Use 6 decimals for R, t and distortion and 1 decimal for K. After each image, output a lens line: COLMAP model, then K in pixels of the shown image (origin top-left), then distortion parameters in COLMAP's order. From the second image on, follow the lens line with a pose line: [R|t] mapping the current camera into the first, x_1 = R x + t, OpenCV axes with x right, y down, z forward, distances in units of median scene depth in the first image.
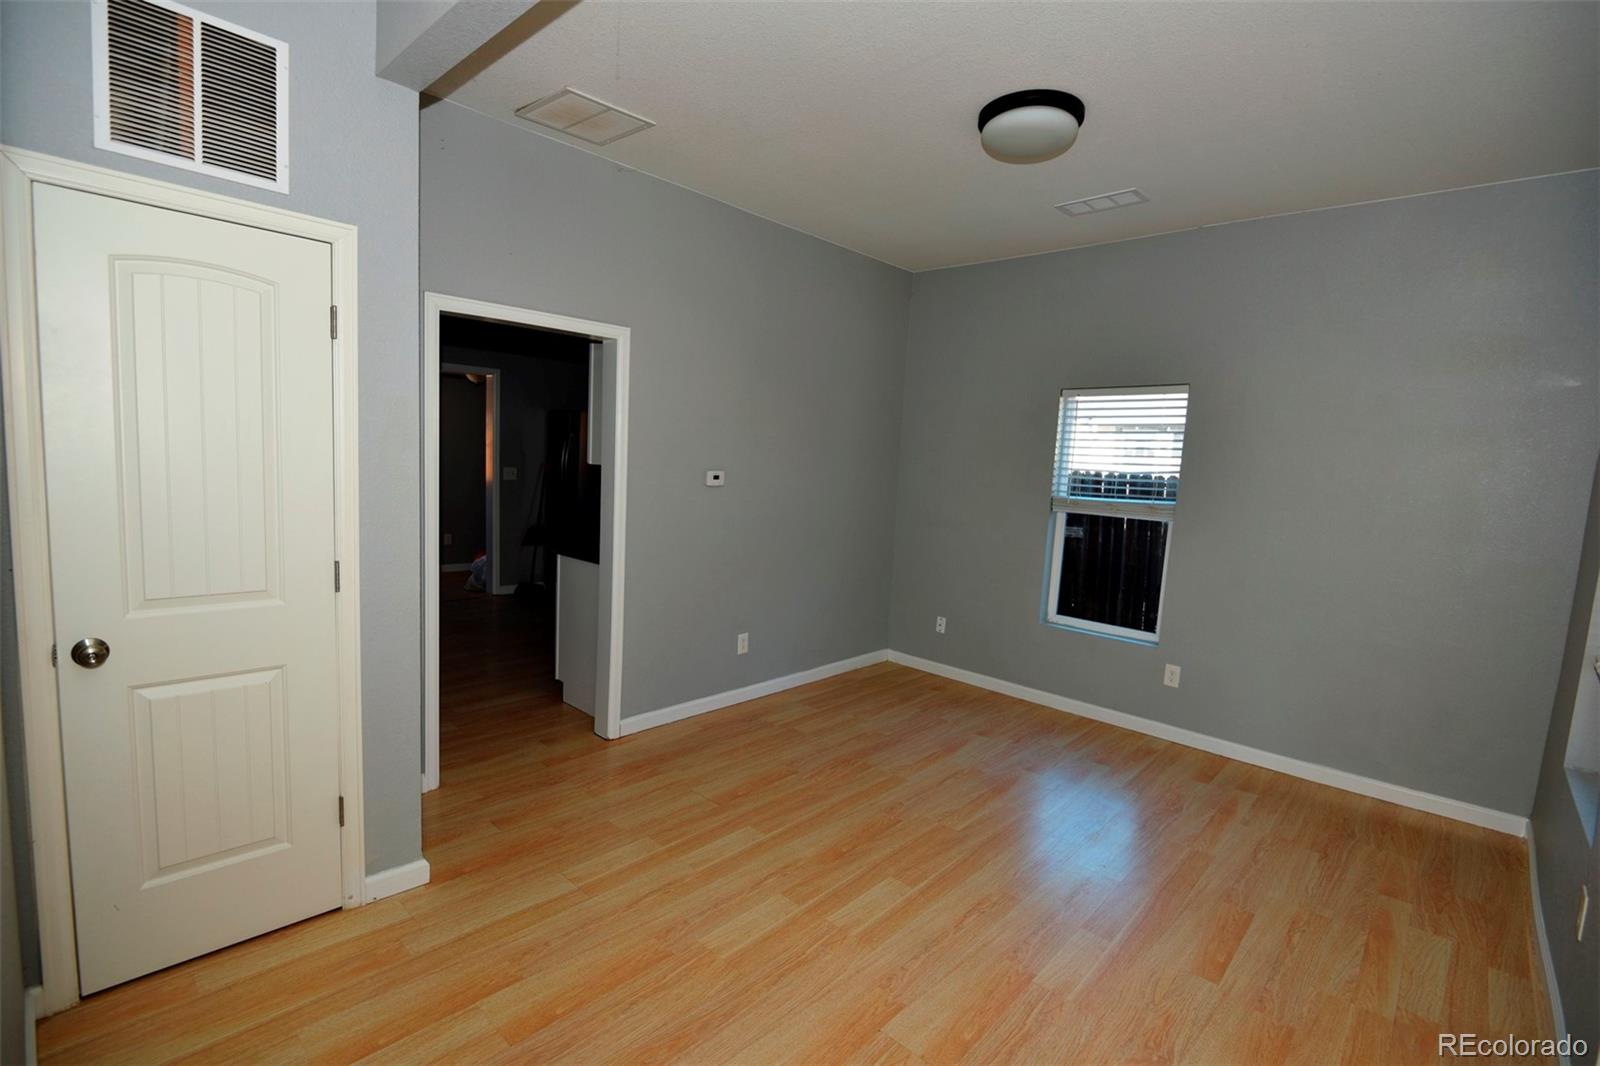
lens RADIAL K [[738.9, 0, 801.8], [0, 738.9, 536.8], [0, 0, 1]] dist [-0.021428, -0.000983]
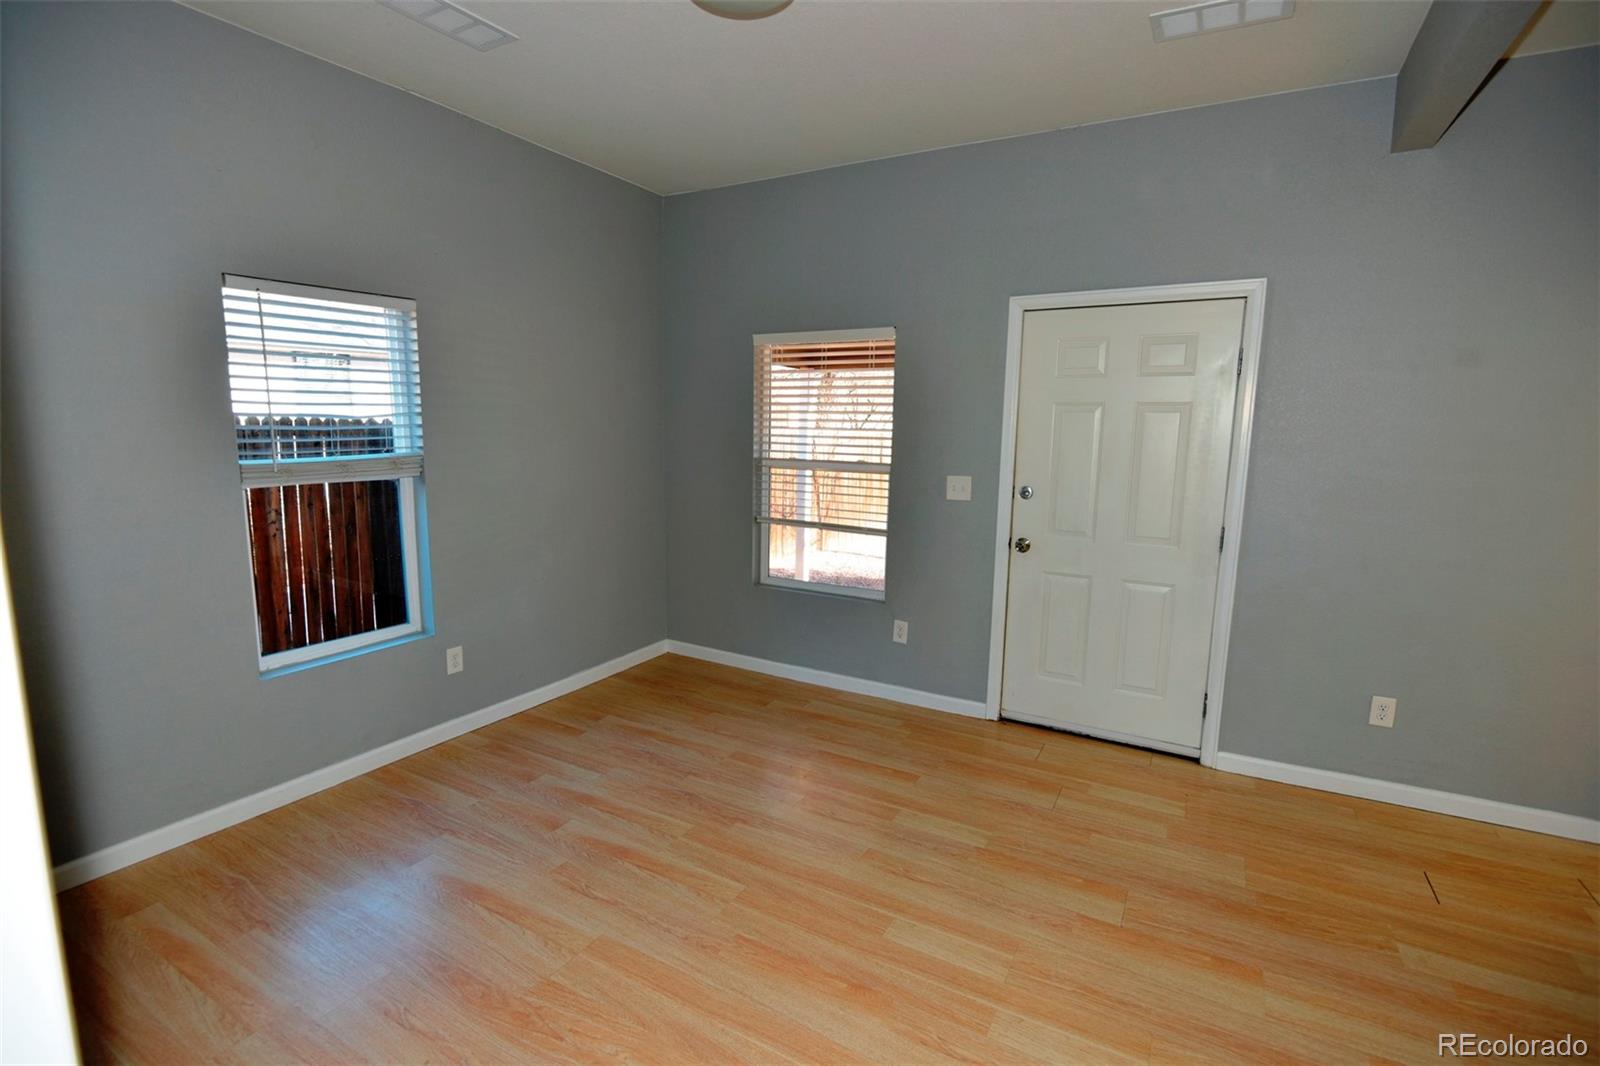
lens RADIAL K [[738.9, 0, 801.8], [0, 738.9, 536.8], [0, 0, 1]] dist [-0.021428, -0.000983]
pose [[-0.233064, -0.205328, 0.950537, -0.349052], [0.080068, 0.970085, 0.229182, -0.105004], [-0.969159, 0.129522, -0.209652, 0.772397]]
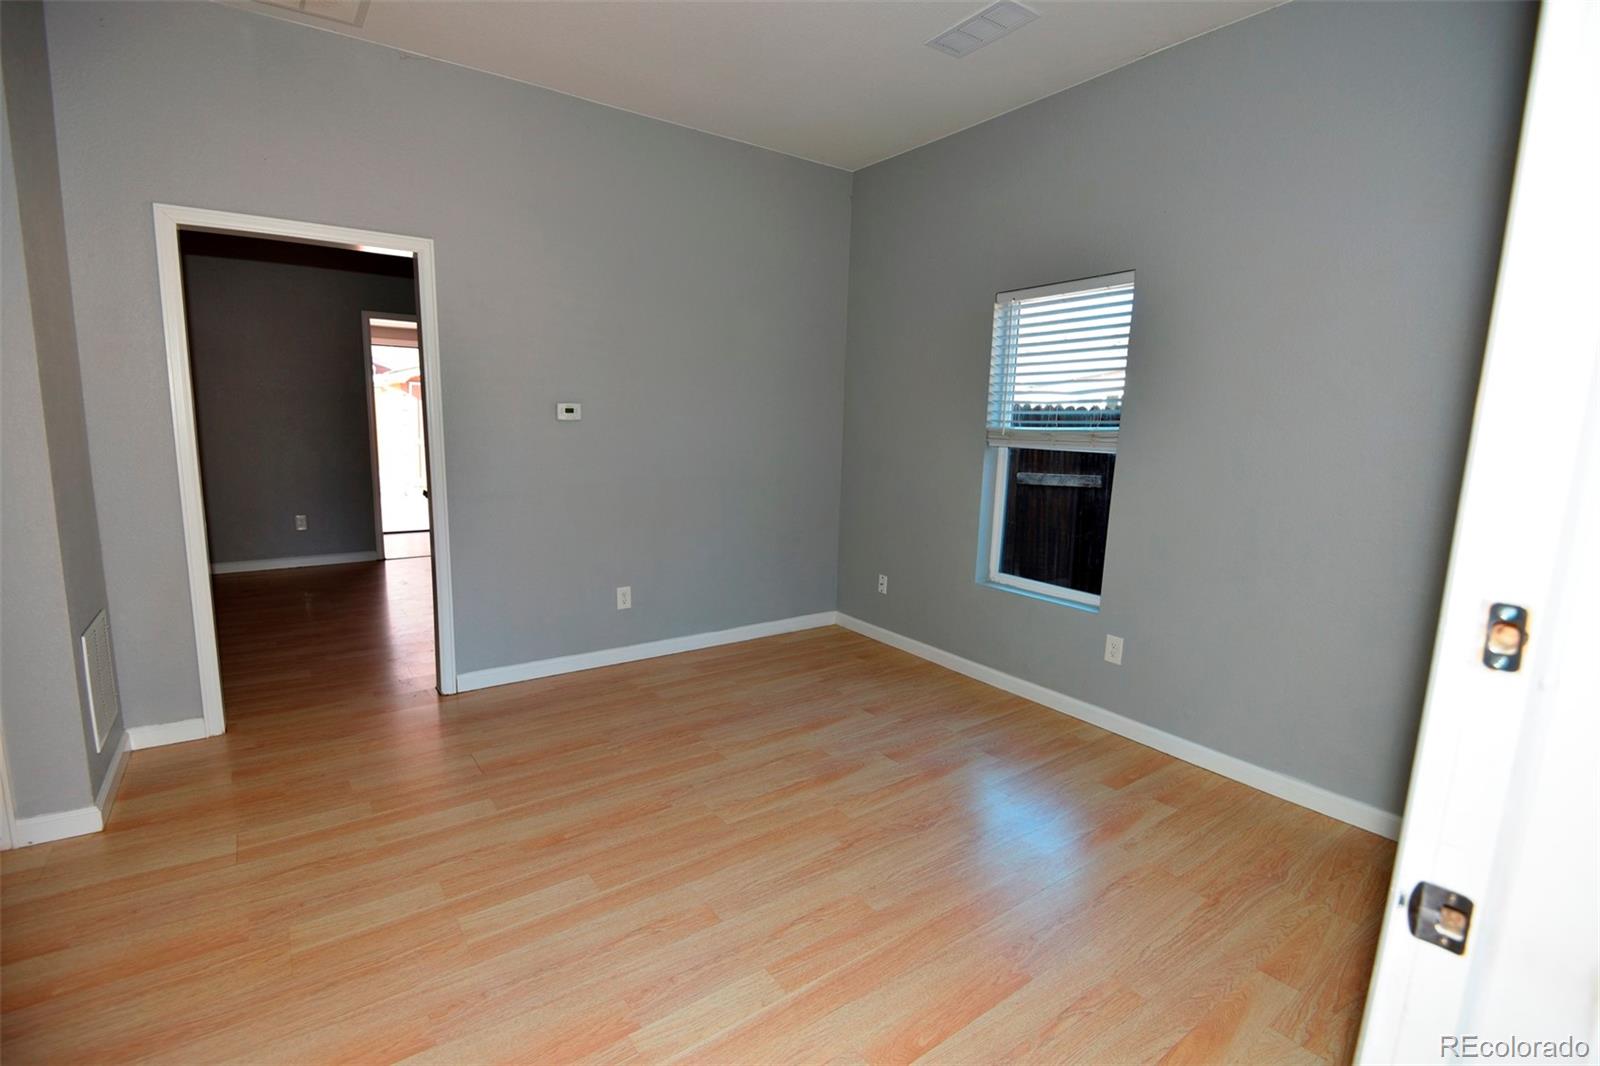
lens RADIAL K [[738.9, 0, 801.8], [0, 738.9, 536.8], [0, 0, 1]] dist [-0.021428, -0.000983]
pose [[0.981502, 0.005402, -0.191374, 0.326160], [0.002257, 0.999206, 0.039780, 0.036829], [0.191437, -0.039477, 0.980711, 0.169301]]
